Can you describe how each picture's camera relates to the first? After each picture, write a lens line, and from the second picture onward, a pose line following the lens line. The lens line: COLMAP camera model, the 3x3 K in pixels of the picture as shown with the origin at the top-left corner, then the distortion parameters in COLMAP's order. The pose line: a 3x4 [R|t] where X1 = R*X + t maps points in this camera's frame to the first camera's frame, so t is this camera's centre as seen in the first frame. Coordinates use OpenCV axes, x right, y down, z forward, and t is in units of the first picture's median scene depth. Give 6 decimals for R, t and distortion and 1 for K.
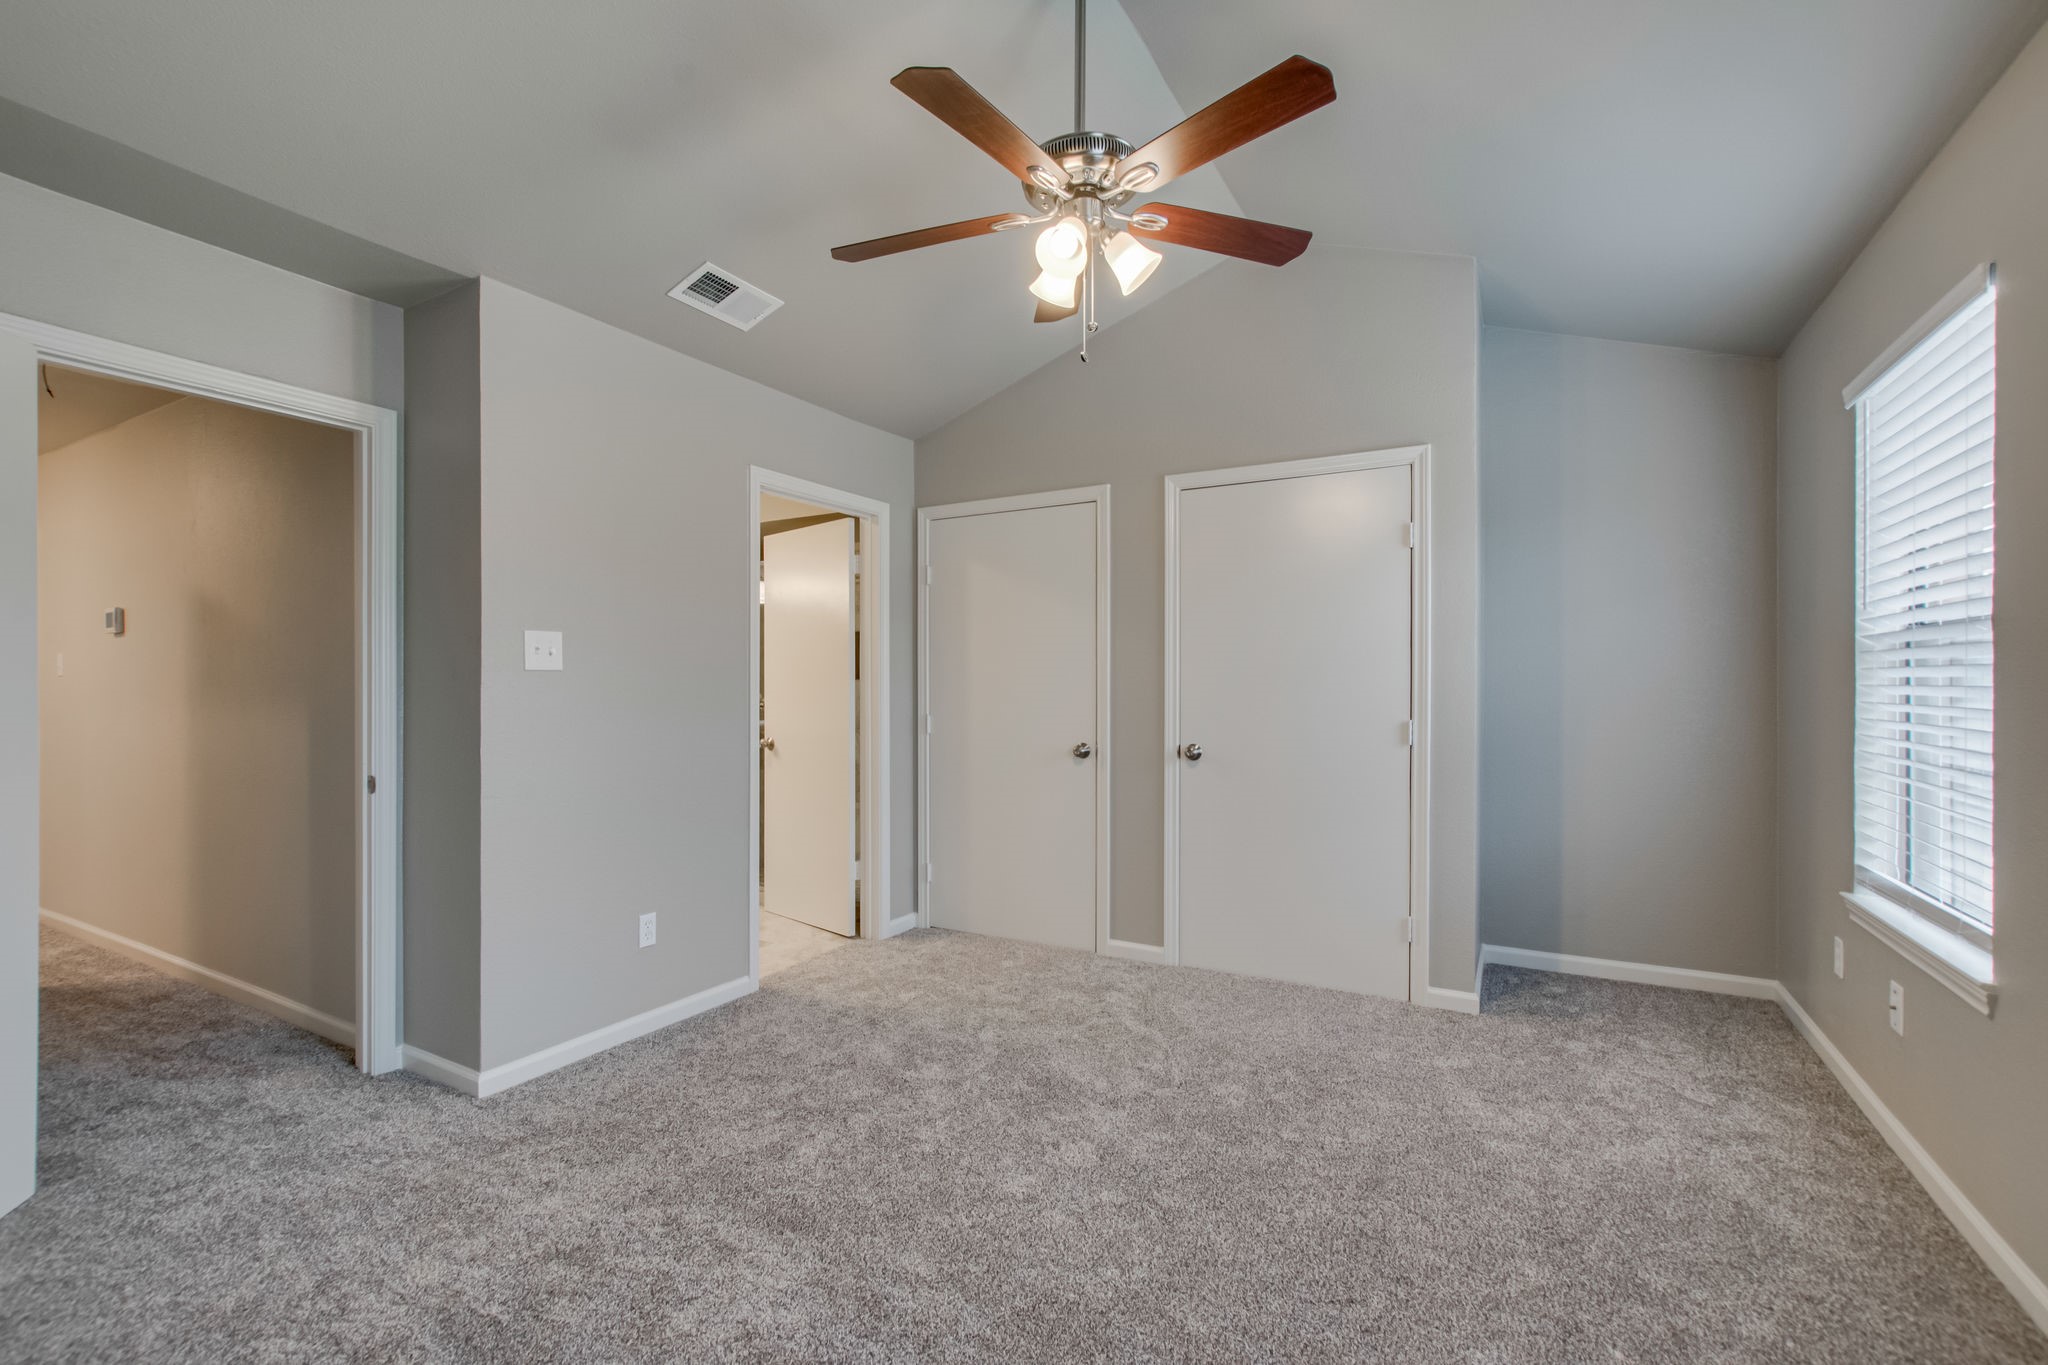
lens RADIAL K [[901.1, 0, 1015.9], [0, 901.1, 688.6], [0, 0, 1]] dist [-0.008215, 0.000888]
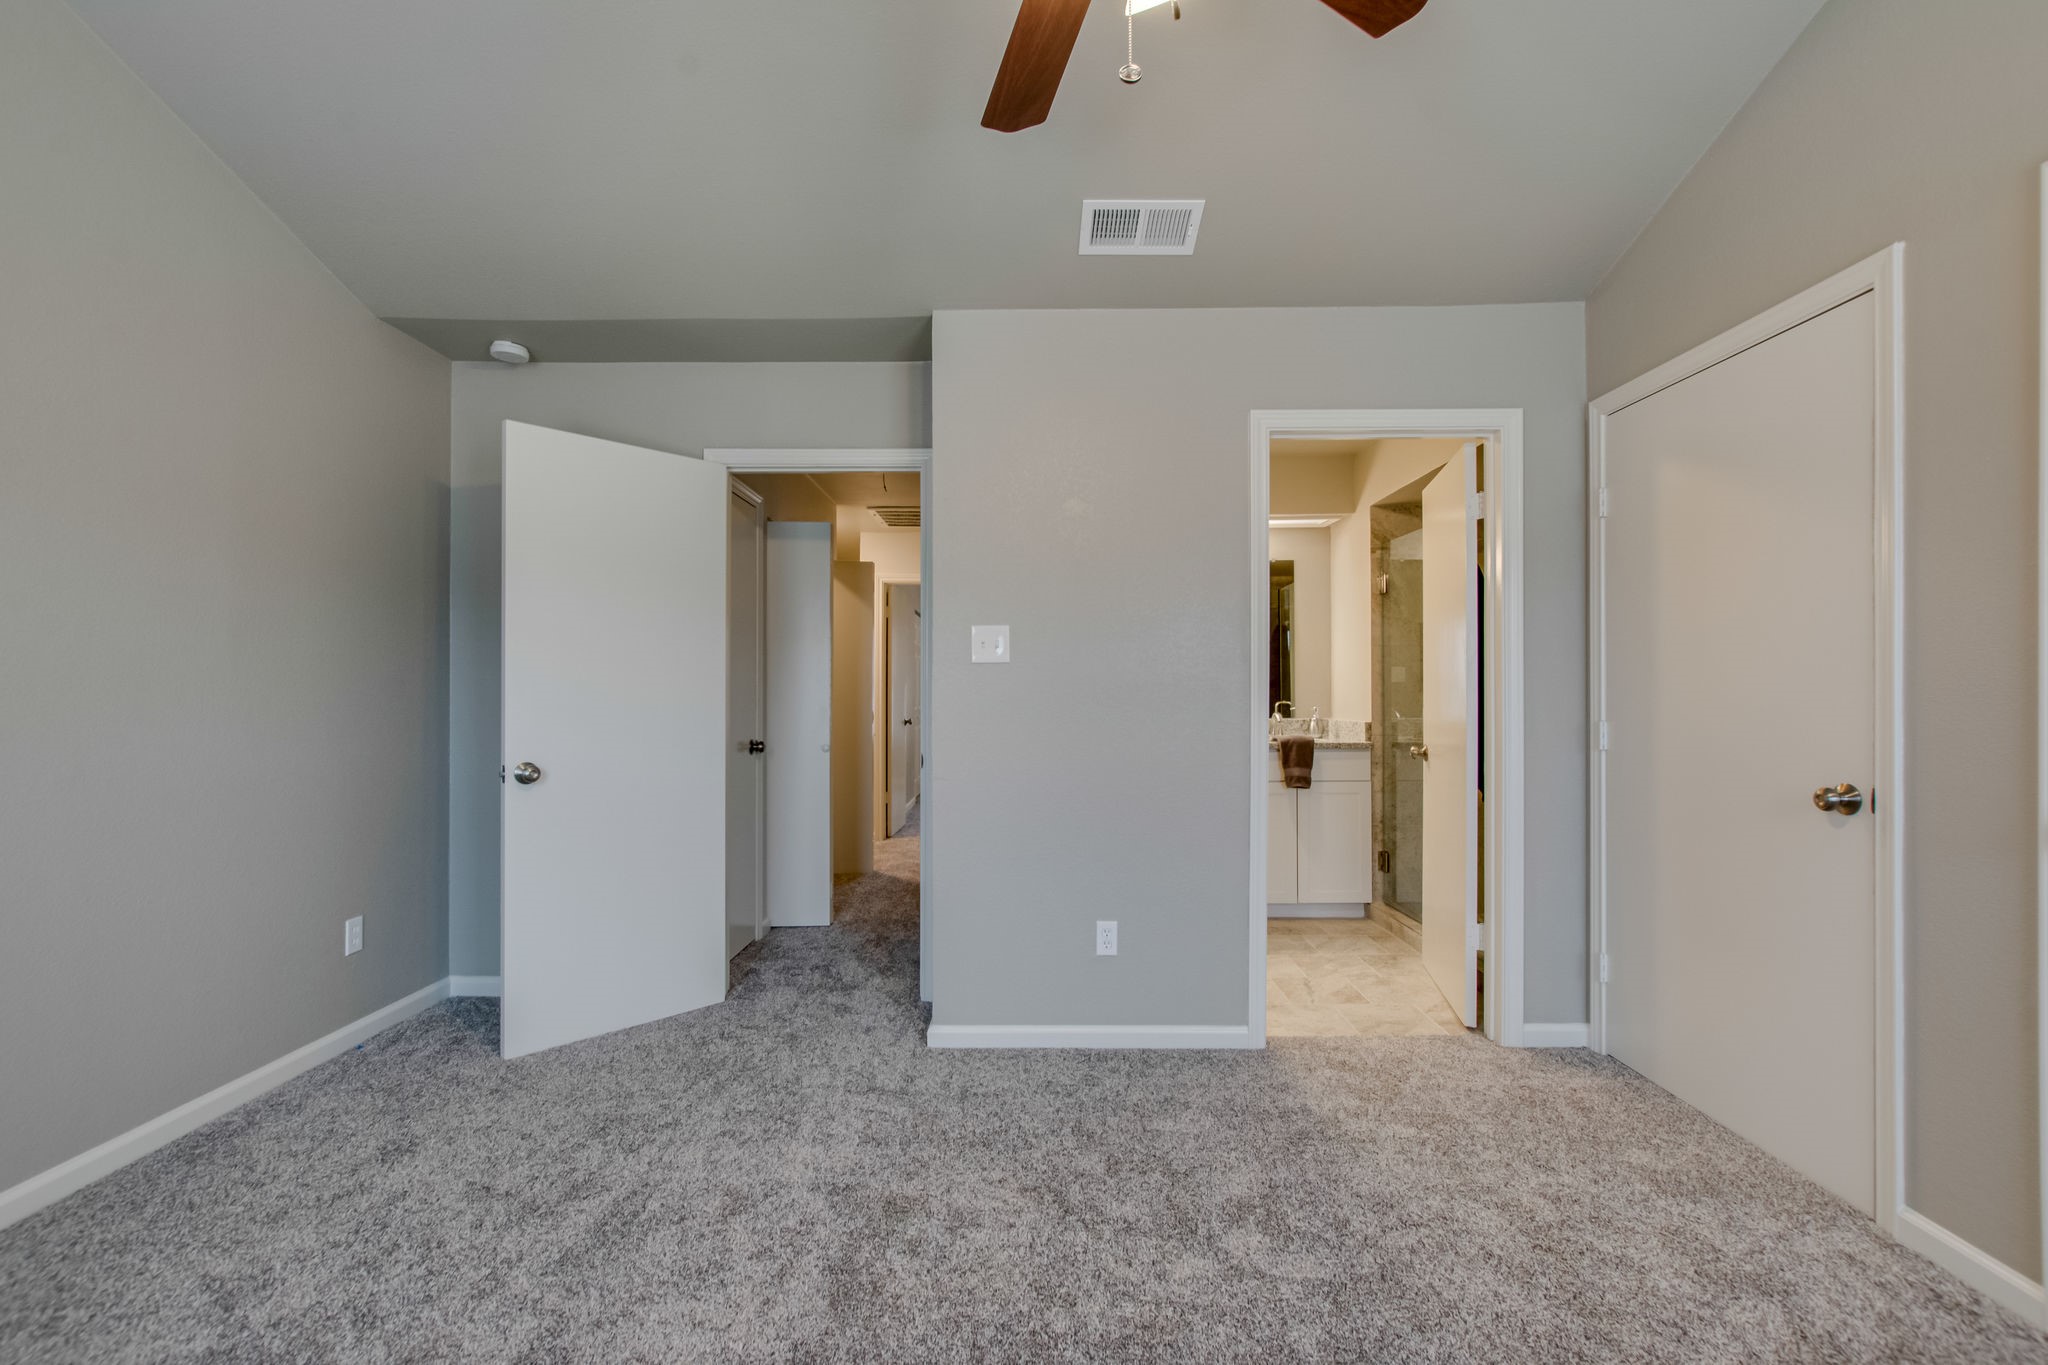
lens RADIAL K [[901.1, 0, 1015.9], [0, 901.1, 688.6], [0, 0, 1]] dist [-0.008215, 0.000888]
pose [[0.479566, -0.005363, -0.877490, 0.332077], [0.000795, 0.999984, -0.005677, 0.012454], [0.877506, 0.002025, 0.479562, 0.417733]]
